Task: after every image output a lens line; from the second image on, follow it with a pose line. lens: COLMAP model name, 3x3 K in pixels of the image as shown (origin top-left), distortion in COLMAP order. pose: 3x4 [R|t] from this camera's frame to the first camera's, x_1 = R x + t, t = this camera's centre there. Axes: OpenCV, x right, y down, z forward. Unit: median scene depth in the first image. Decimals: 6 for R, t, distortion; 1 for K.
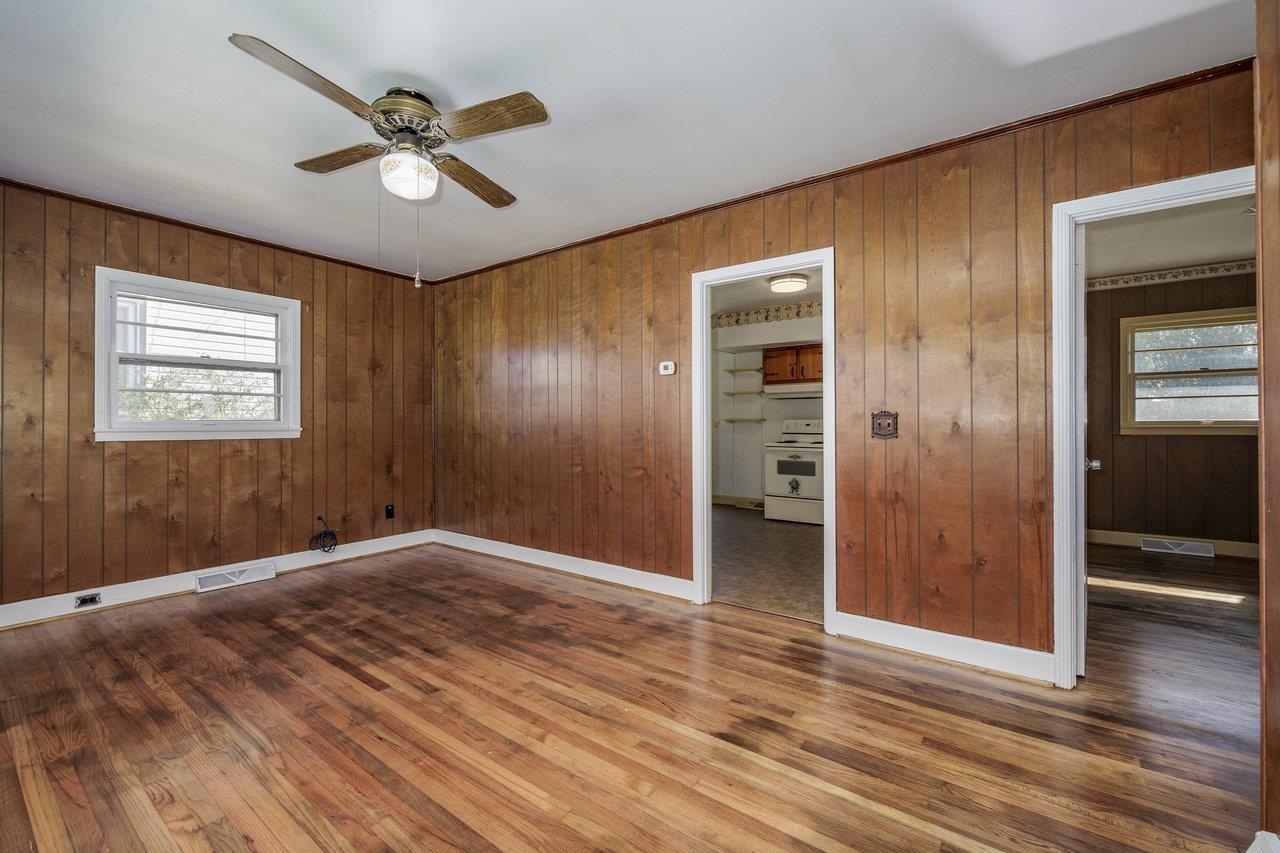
lens RADIAL K [[523.9, 0, 643.7], [0, 523.9, 423.2], [0, 0, 1]] dist [-0.002776, -0.000859]
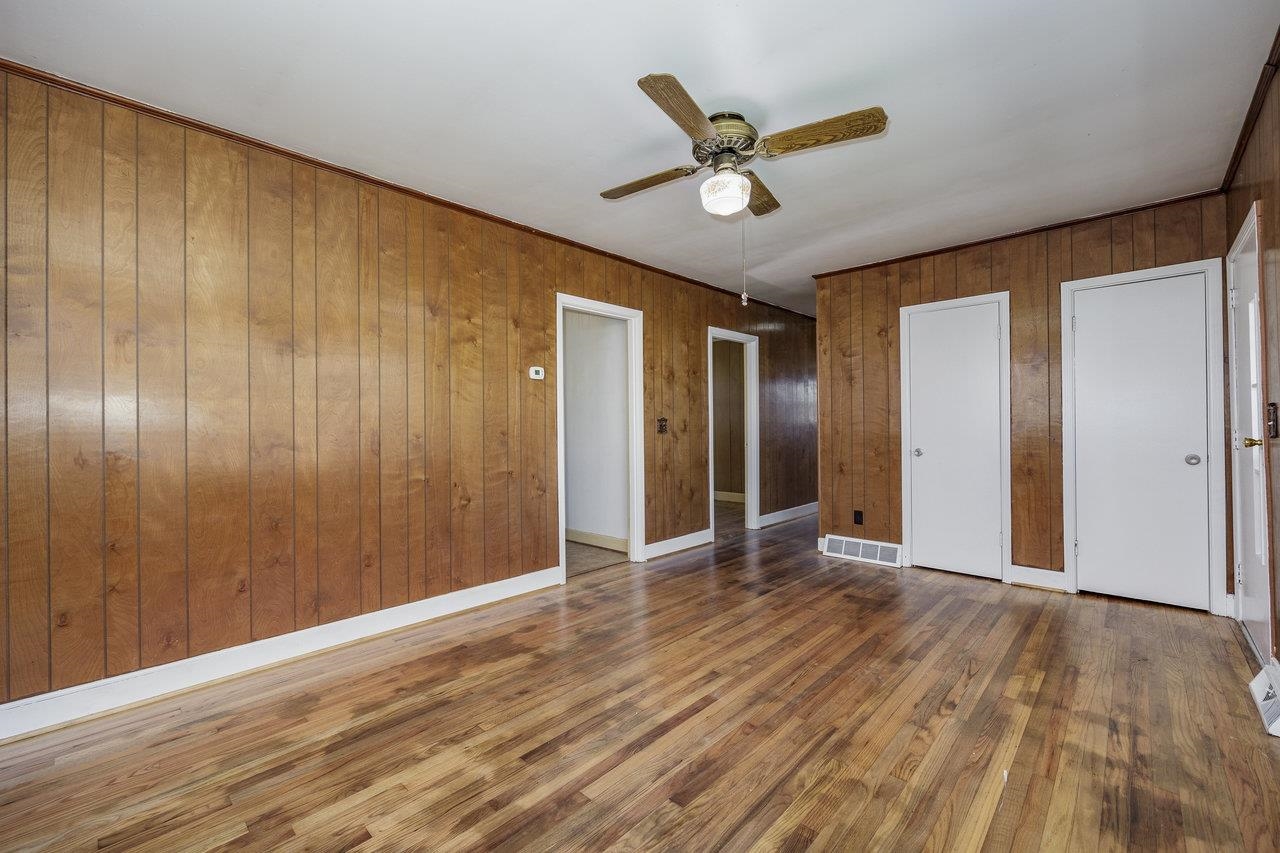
lens RADIAL K [[523.9, 0, 643.7], [0, 523.9, 423.2], [0, 0, 1]] dist [-0.002776, -0.000859]
pose [[0.128246, 0.000699, 0.991742, -1.109327], [0.004895, 0.999987, -0.001338, -0.002428], [-0.991730, 0.005027, 0.128240, 0.748734]]
